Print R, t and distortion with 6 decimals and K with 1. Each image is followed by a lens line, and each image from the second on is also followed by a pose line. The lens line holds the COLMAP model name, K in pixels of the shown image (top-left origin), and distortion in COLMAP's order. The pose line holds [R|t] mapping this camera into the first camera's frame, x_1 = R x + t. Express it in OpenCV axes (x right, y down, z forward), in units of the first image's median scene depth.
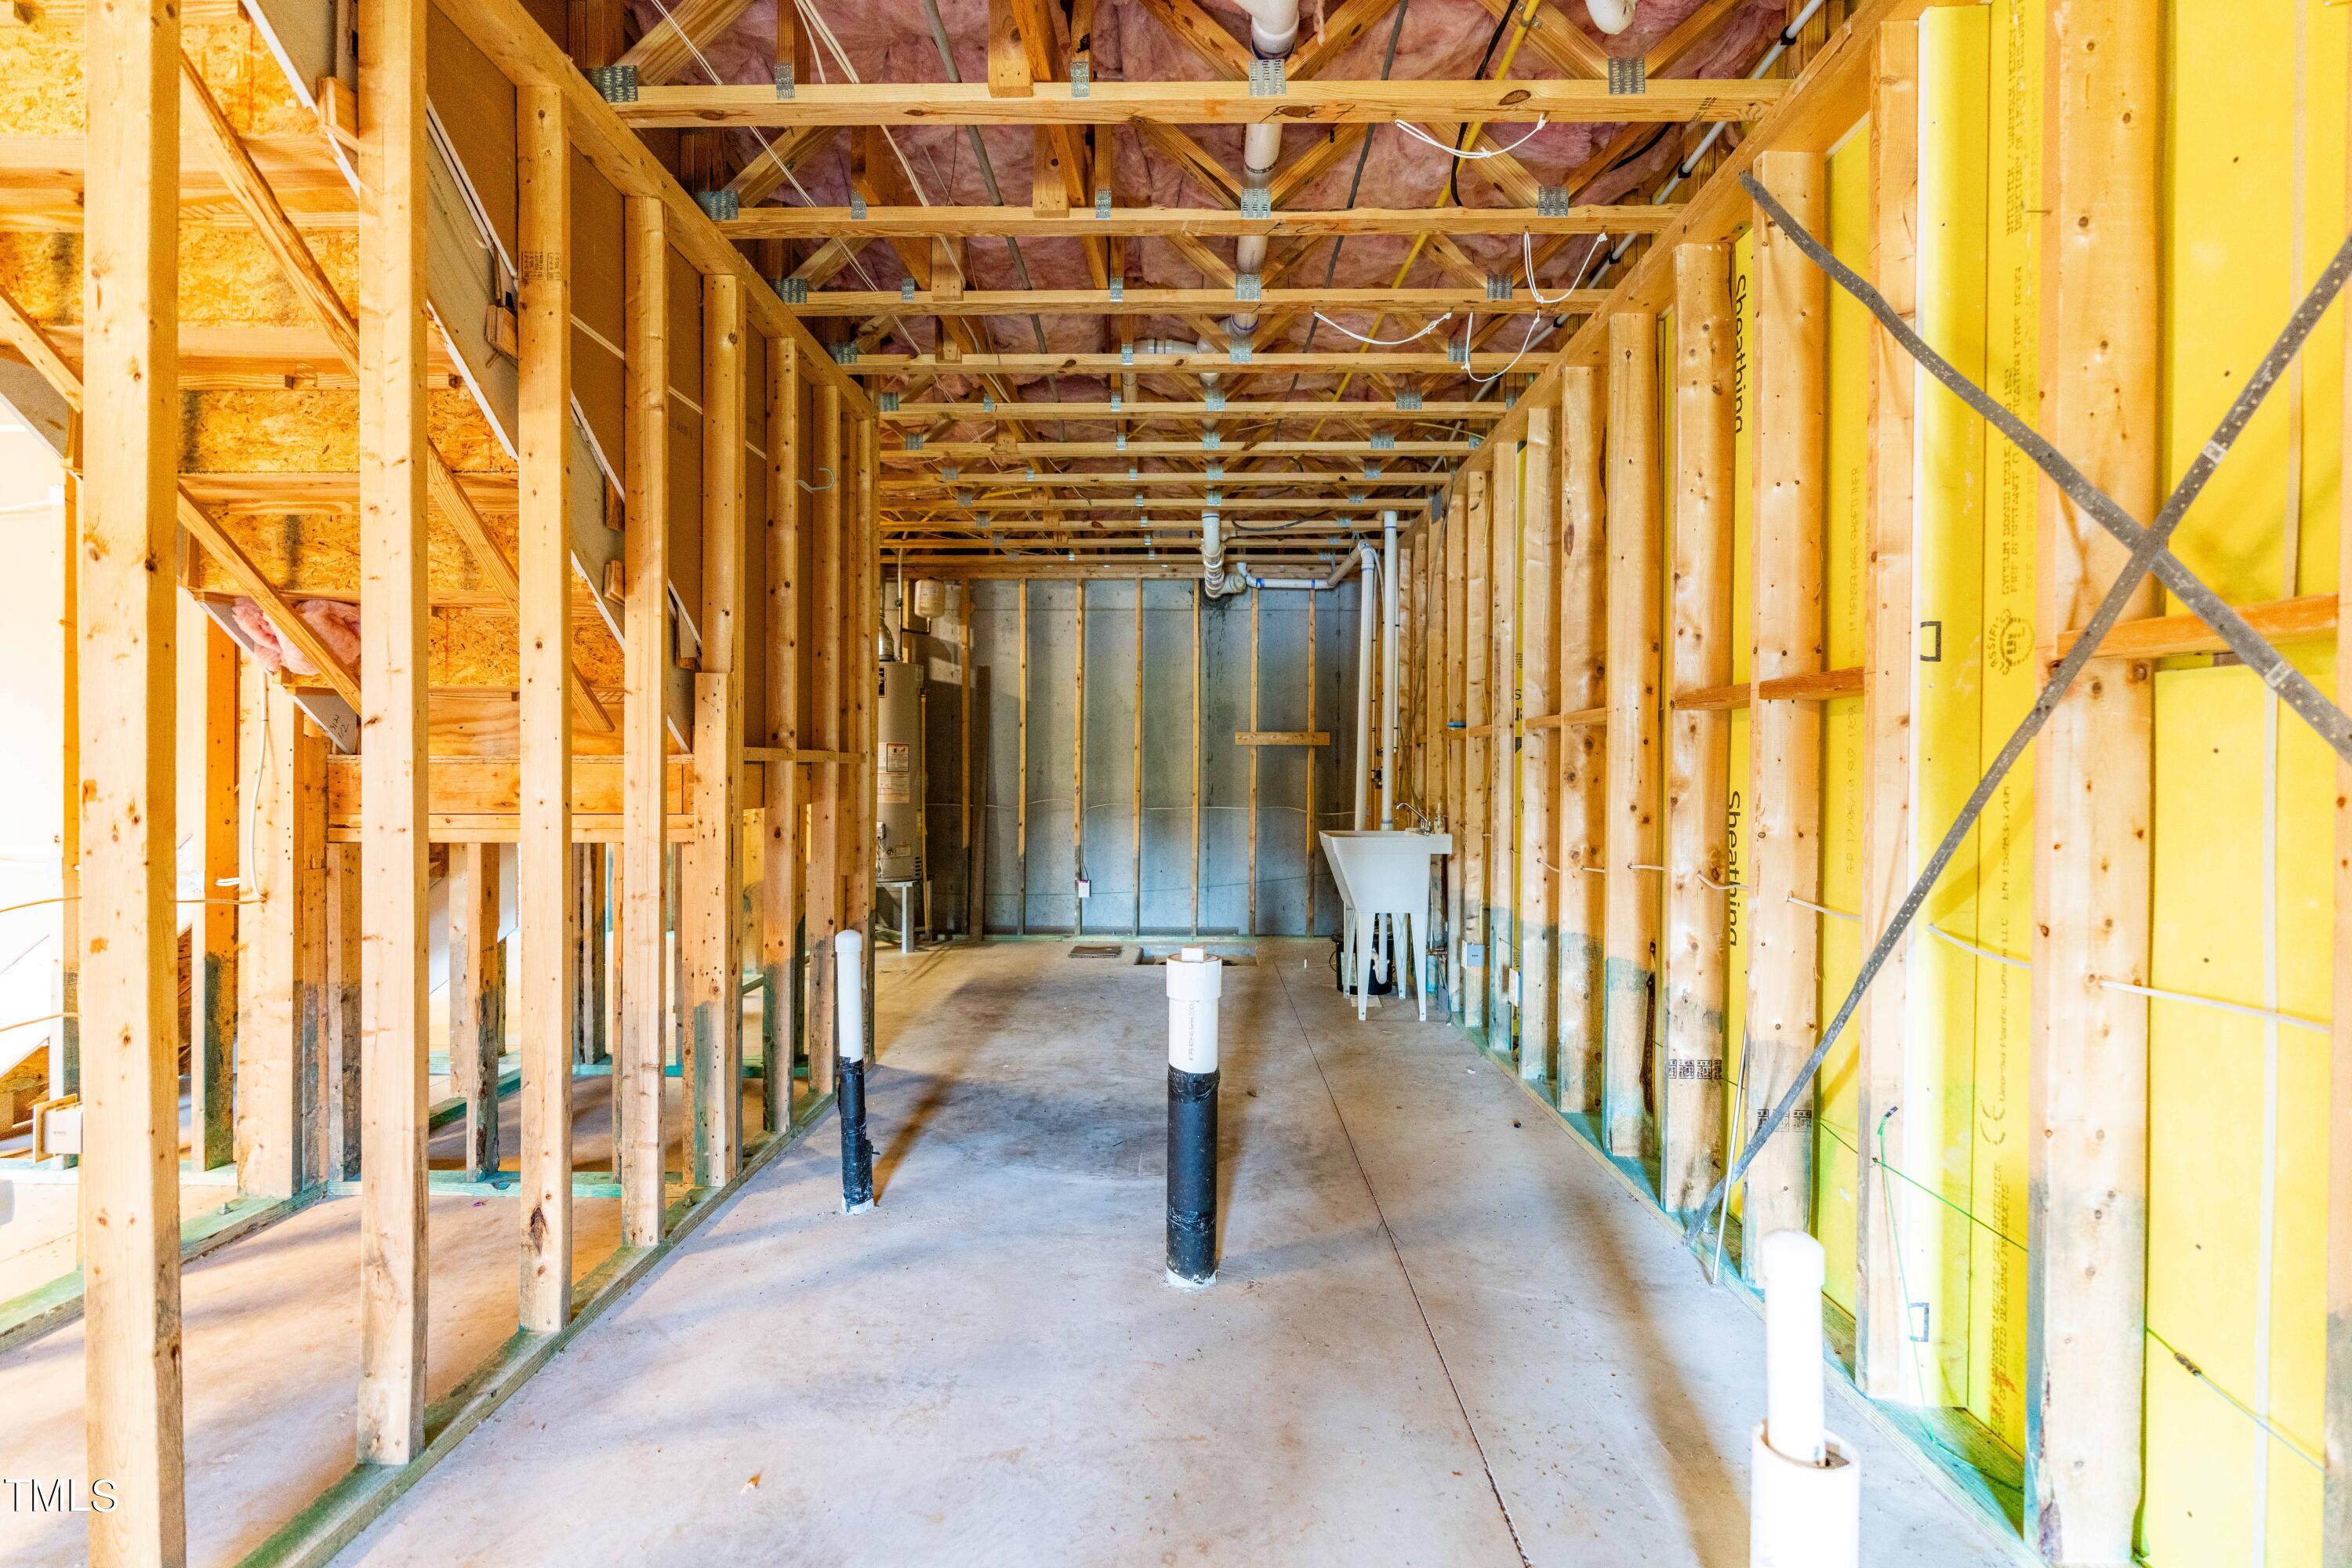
lens RADIAL K [[1073.2, 0, 1177.3], [0, 1073.2, 779.0], [0, 0, 1]] dist [-0.004321, -0.000126]
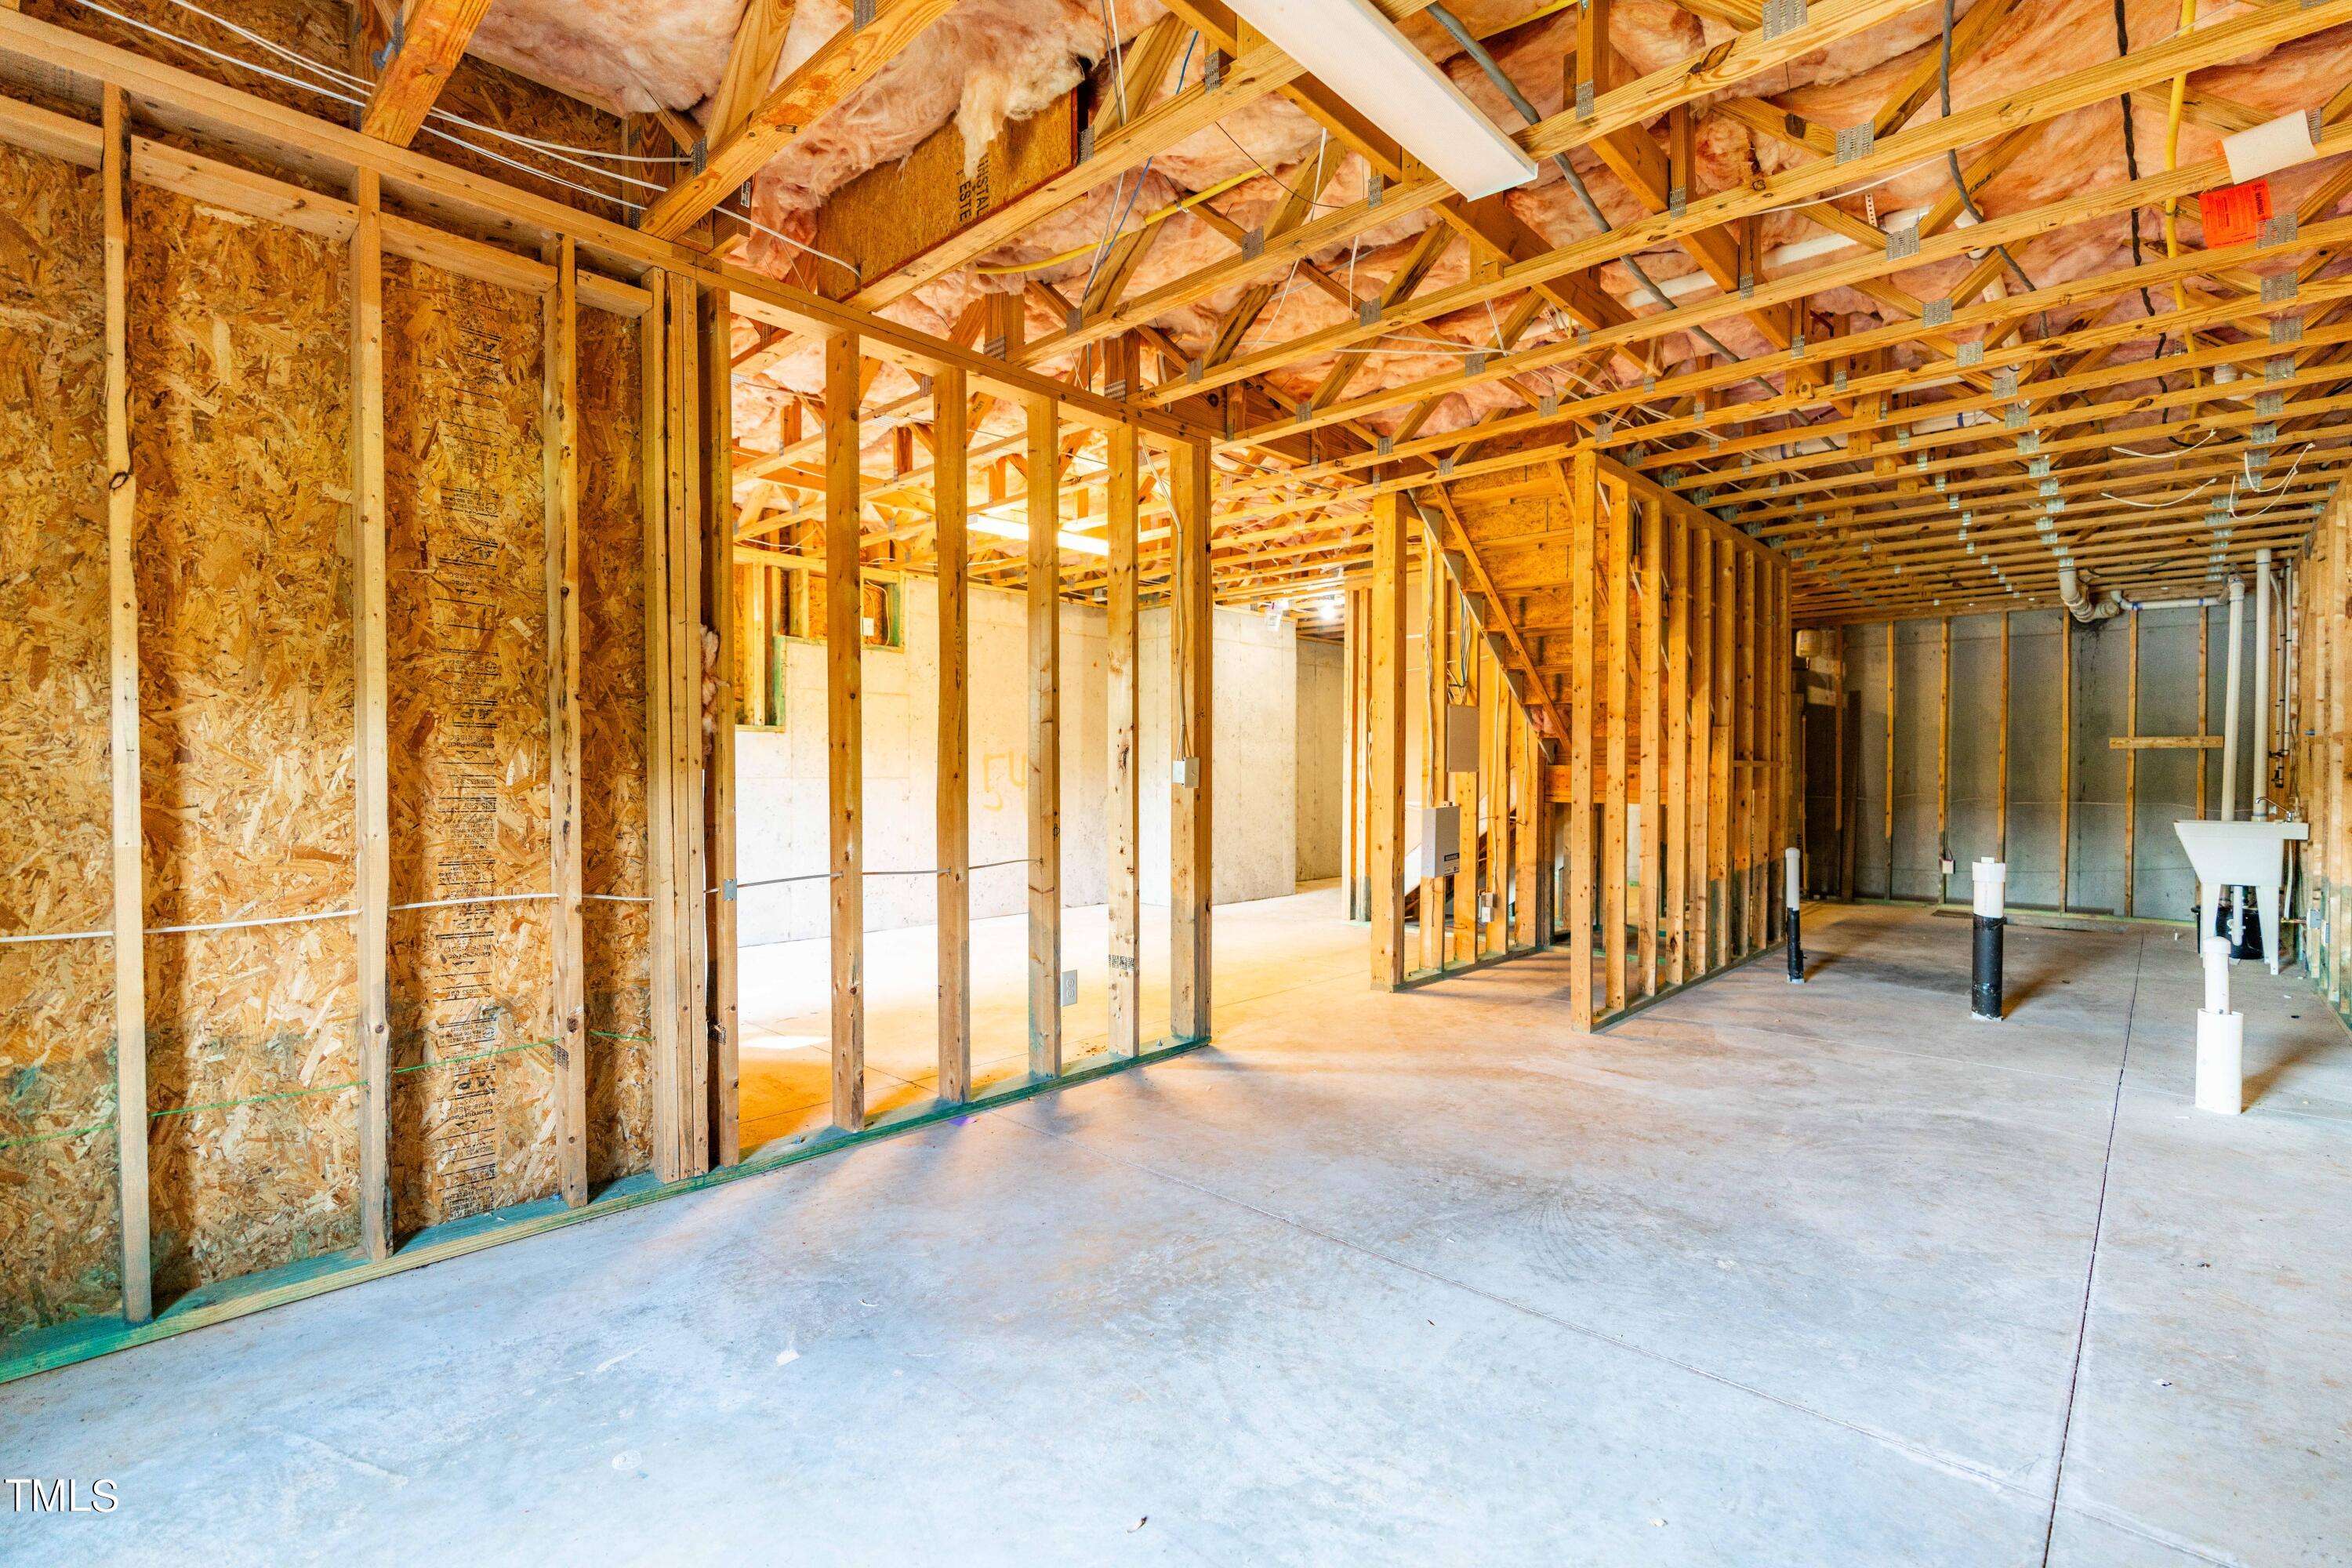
lens RADIAL K [[1073.2, 0, 1177.3], [0, 1073.2, 779.0], [0, 0, 1]] dist [-0.004321, -0.000126]
pose [[0.745549, 0.003579, -0.666441, 0.074072], [-0.003738, 0.999992, 0.001189, 0.003042], [0.666440, 0.001605, 0.745557, -0.523347]]
